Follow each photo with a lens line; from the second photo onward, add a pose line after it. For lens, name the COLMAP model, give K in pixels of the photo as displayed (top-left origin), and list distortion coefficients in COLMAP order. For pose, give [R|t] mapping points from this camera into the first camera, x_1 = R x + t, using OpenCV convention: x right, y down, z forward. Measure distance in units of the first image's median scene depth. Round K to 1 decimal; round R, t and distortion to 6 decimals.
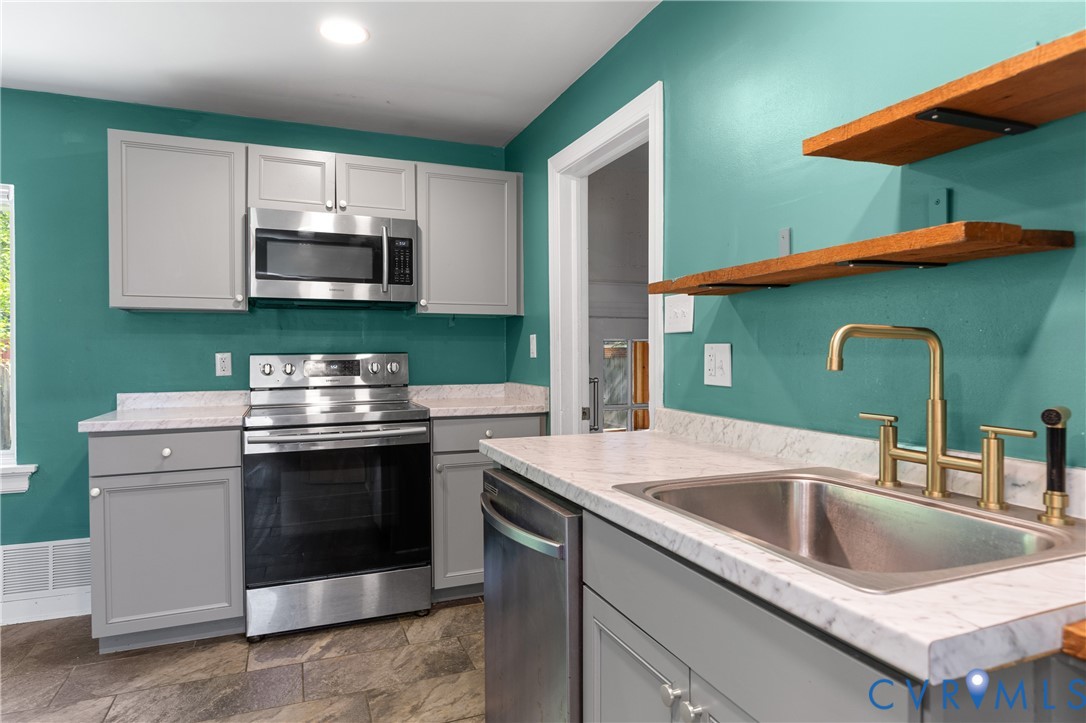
lens RADIAL K [[660.8, 0, 546.2], [0, 660.8, 355.1], [0, 0, 1]] dist [-0.003808, -0.000613]
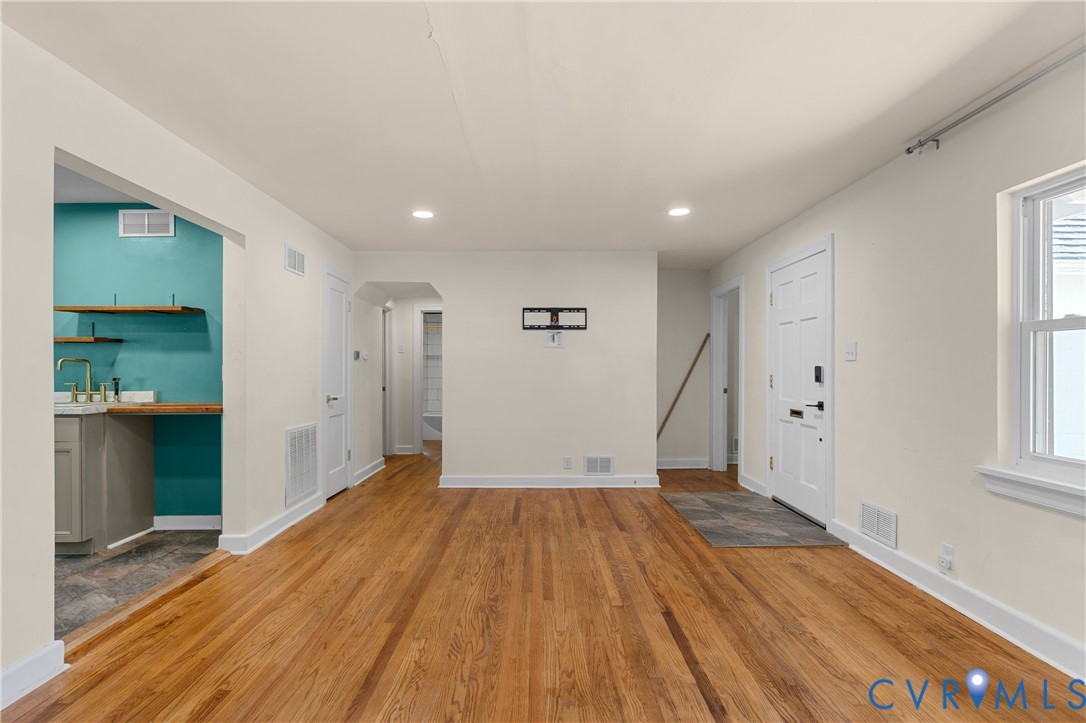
lens RADIAL K [[555.0, 0, 531.7], [0, 555.0, 370.1], [0, 0, 1]] dist [0.001994, -0.002686]
pose [[0.390284, 0.000241, 0.920695, -0.740722], [0.005074, 0.999984, -0.002412, 0.021789], [-0.920681, 0.005613, 0.390277, -1.416981]]
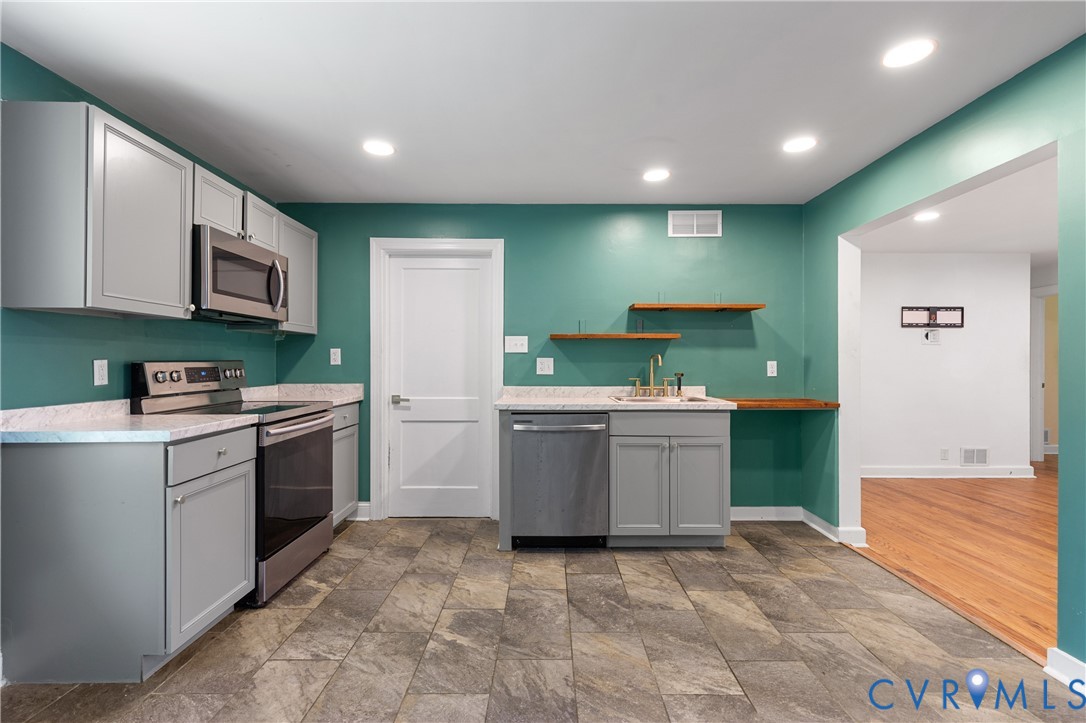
lens RADIAL K [[511.8, 0, 545.8], [0, 511.8, 357.1], [0, 0, 1]] dist [0.003595, -0.000072]
pose [[0.375740, 0.010759, 0.926663, -1.335977], [0.000851, 0.999928, -0.011954, 0.002511], [-0.926725, 0.005280, 0.375704, 0.224563]]
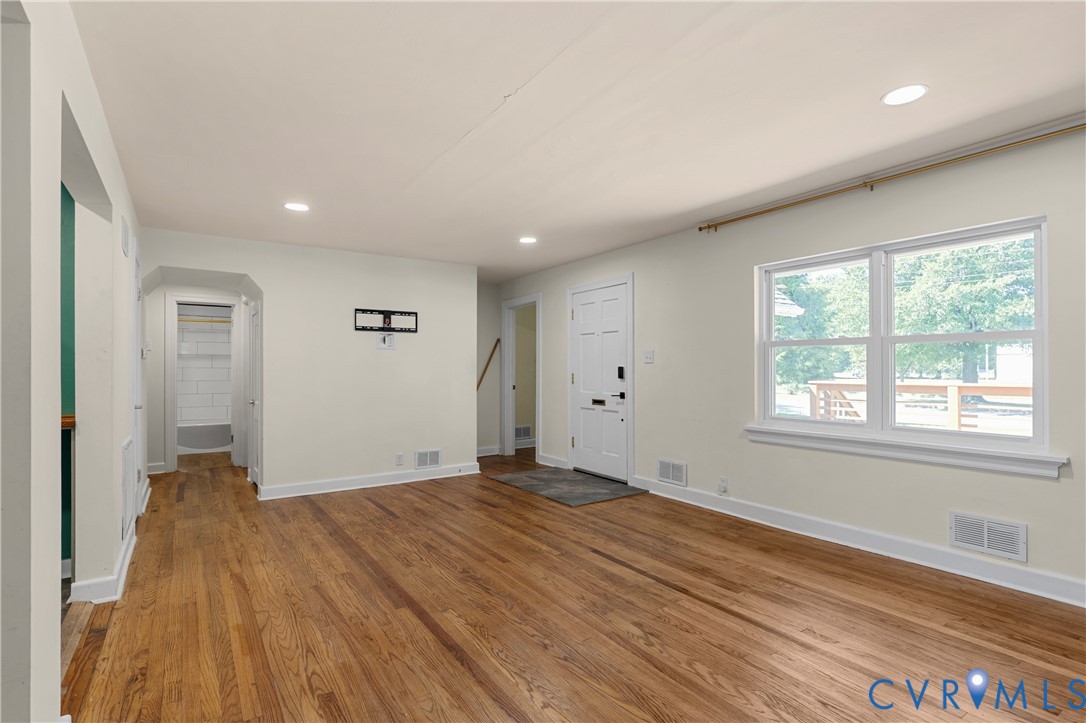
lens RADIAL K [[555.0, 0, 551.1], [0, 555.0, 369.2], [0, 0, 1]] dist [0.001994, -0.002686]
pose [[-0.210674, 0.001292, 0.977555, -1.076501], [0.010600, 0.999943, 0.000963, 0.014846], [-0.977499, 0.010565, -0.210676, -0.747716]]
